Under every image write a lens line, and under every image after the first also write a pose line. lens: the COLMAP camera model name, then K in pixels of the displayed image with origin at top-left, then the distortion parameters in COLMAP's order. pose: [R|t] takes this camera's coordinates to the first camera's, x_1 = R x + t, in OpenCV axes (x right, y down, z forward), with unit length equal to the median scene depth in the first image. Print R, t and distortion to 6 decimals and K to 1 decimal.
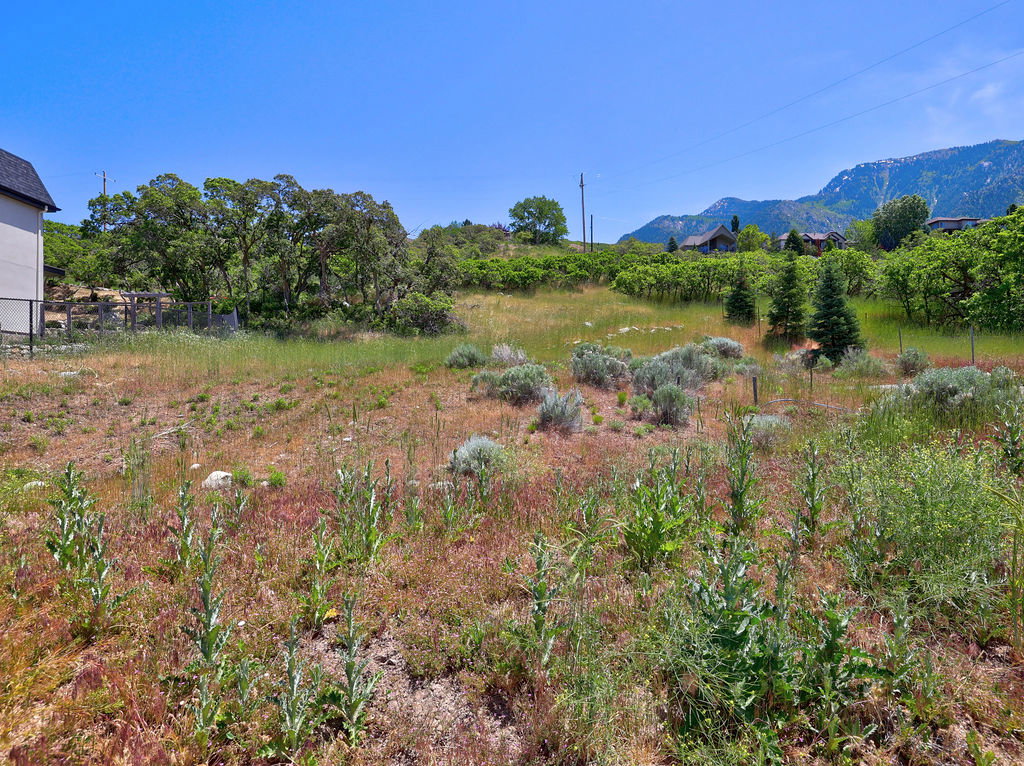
lens RADIAL K [[485.7, 0, 515.4], [0, 485.7, 381.4], [0, 0, 1]] dist [-0.005066, -0.000108]
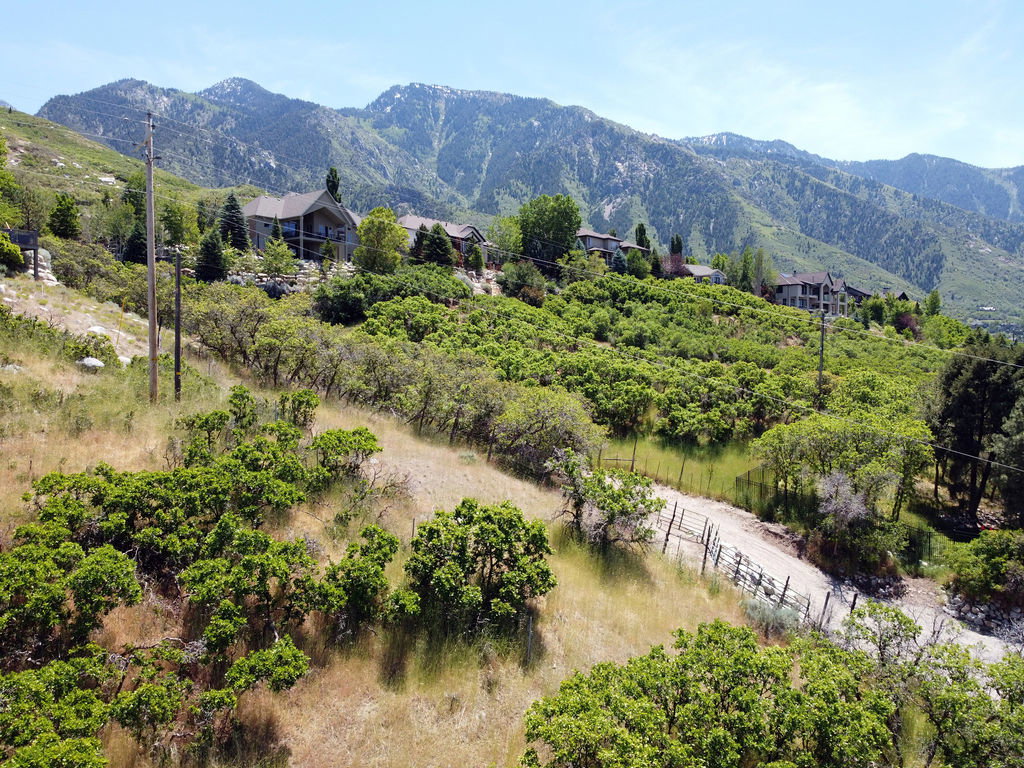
lens RADIAL K [[776.2, 0, 513.7], [0, 776.2, 383.7], [0, 0, 1]] dist [-0.005590, -0.001075]
pose [[0.724652, 0.009077, 0.689056, -0.042449], [-0.026826, 0.999527, 0.015045, -0.366760], [-0.688593, -0.029387, 0.724552, 0.649979]]
